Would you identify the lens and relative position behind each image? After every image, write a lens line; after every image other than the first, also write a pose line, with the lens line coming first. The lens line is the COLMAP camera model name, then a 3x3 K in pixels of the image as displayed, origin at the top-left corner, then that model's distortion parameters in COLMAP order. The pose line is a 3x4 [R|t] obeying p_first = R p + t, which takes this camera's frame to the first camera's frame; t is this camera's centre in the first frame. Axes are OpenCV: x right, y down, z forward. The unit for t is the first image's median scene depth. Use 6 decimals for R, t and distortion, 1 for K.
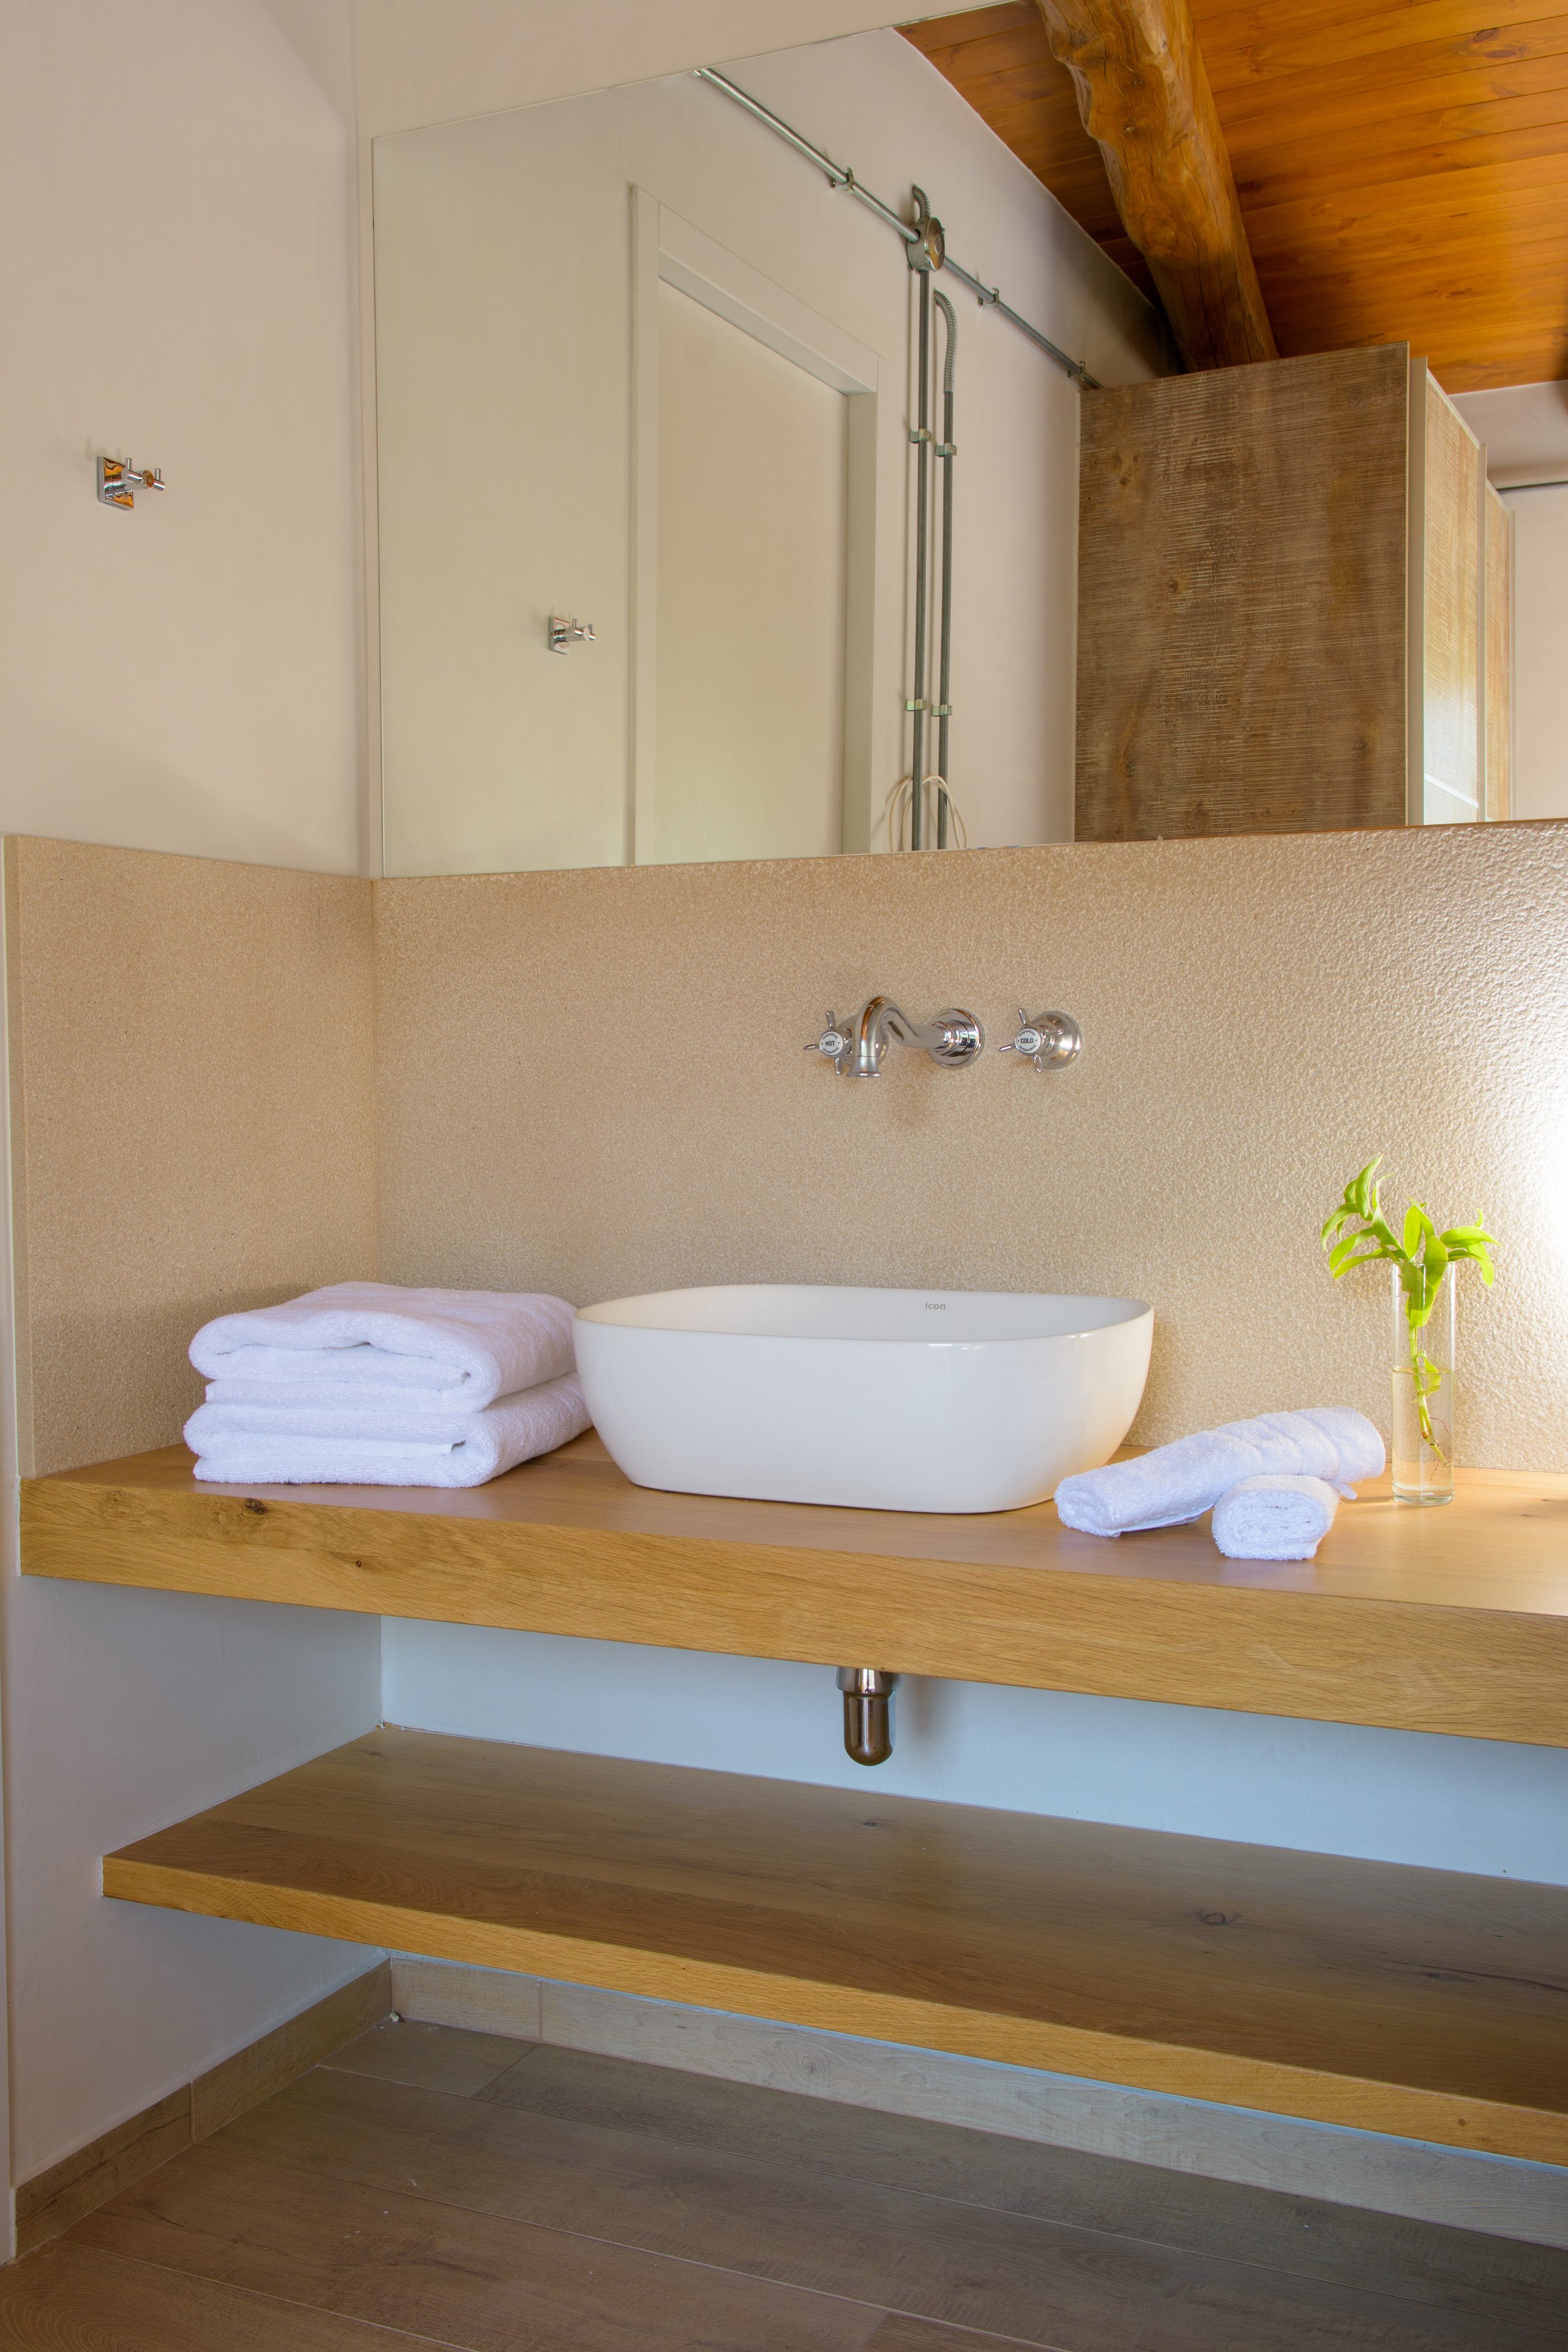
lens RADIAL K [[2397.5, 0, 770.8], [0, 2397.5, 1183.0], [0, 0, 1]] dist [-0.025019, 0.000000]
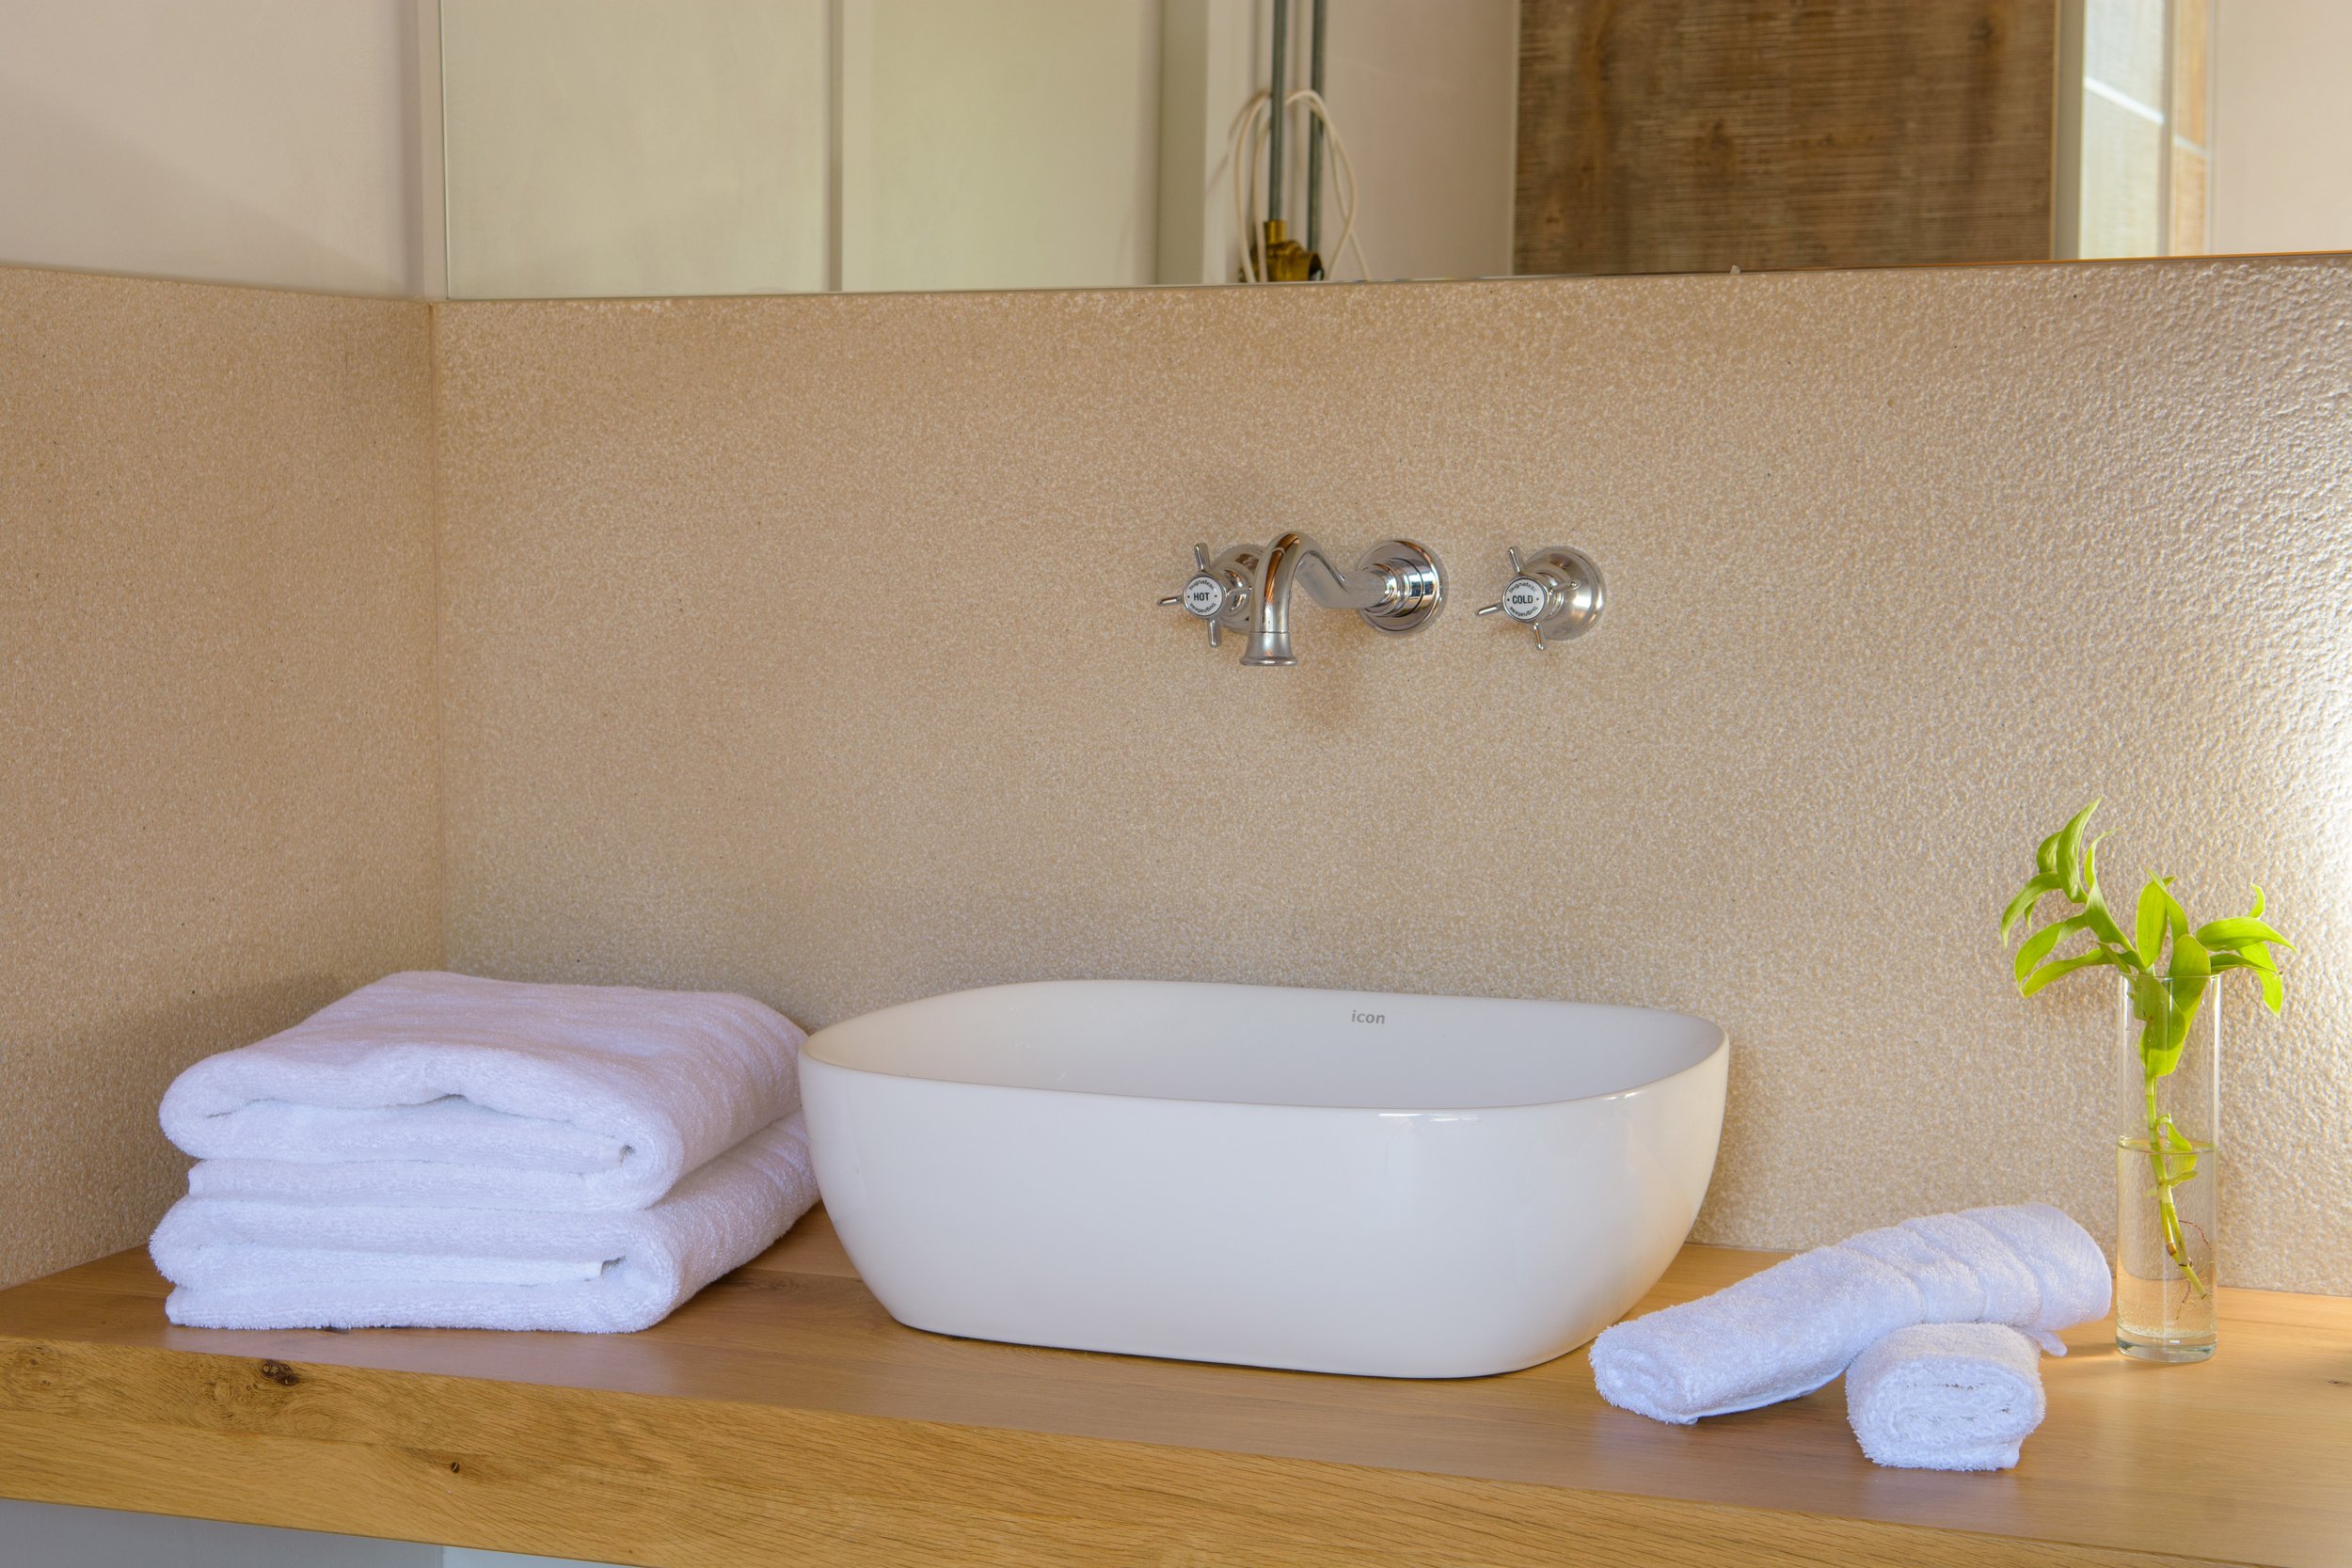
lens RADIAL K [[3874.9, 0, 1186.4], [0, 3874.9, 780.5], [0, 0, 1]] dist [0.127040, 0.000000]
pose [[0.997977, 0.000650, 0.063578, -0.045272], [-0.002819, 0.999417, 0.034035, -0.047245], [-0.063518, -0.034145, 0.997396, -0.002911]]
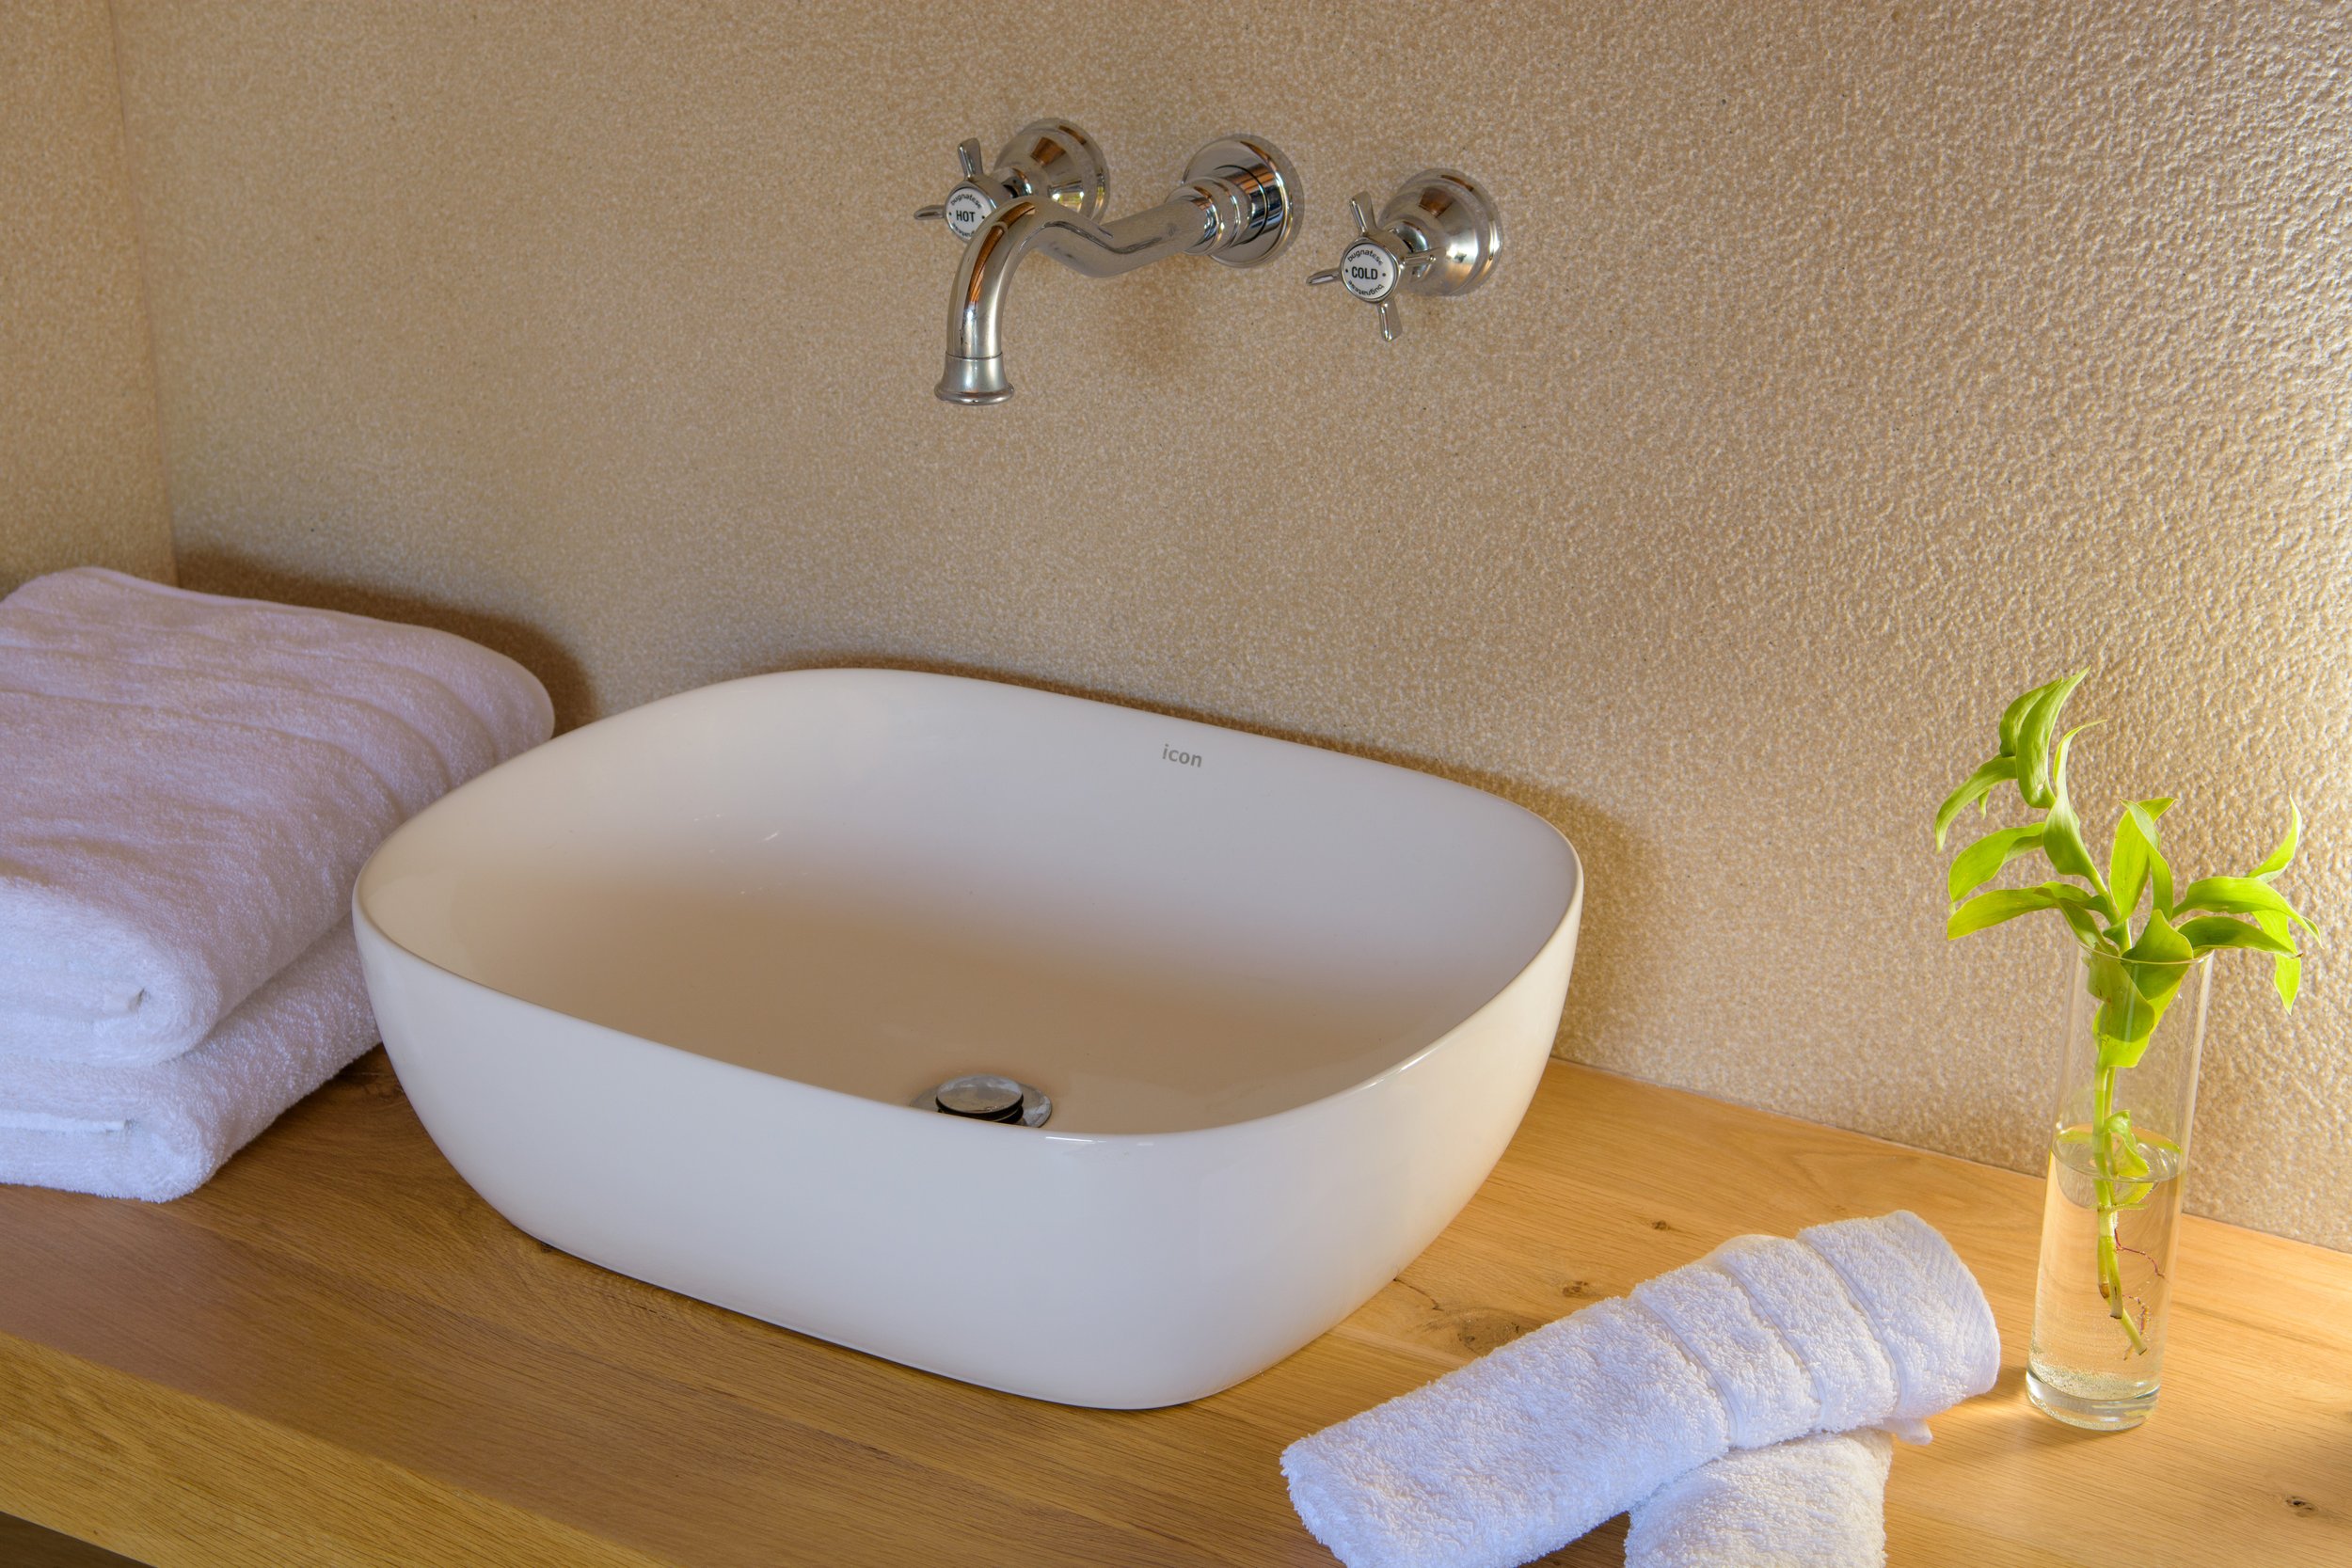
lens RADIAL K [[3554.9, 0, 1227.1], [0, 3554.9, 796.3], [0, 0, 1]] dist [0.123309, 0.000000]
pose [[0.997607, 0.044322, -0.053058, 0.123392], [-0.023477, 0.939040, 0.343005, -0.201443], [0.065026, -0.340939, 0.937834, 0.333358]]
